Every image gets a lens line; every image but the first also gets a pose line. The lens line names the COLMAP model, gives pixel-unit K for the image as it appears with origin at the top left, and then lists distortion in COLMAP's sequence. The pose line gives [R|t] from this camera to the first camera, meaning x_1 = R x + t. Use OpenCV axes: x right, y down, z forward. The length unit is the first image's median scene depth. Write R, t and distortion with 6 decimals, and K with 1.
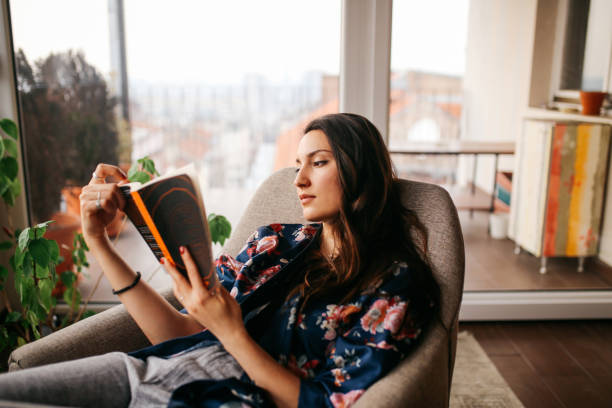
lens RADIAL K [[555.1, 0, 306.0], [0, 555.1, 204.0], [0, 0, 1]] dist [-0.044886, -0.011574]
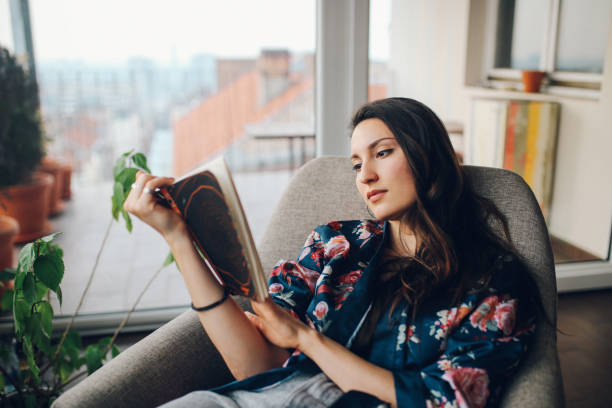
lens RADIAL K [[572.3, 0, 306.0], [0, 572.3, 204.0], [0, 0, 1]] dist [-0.138806, 0.011025]
pose [[0.982938, -0.052778, 0.176200, -0.270794], [0.048177, 0.998379, 0.030289, -0.022908], [-0.177513, -0.021284, 0.983888, 0.131165]]
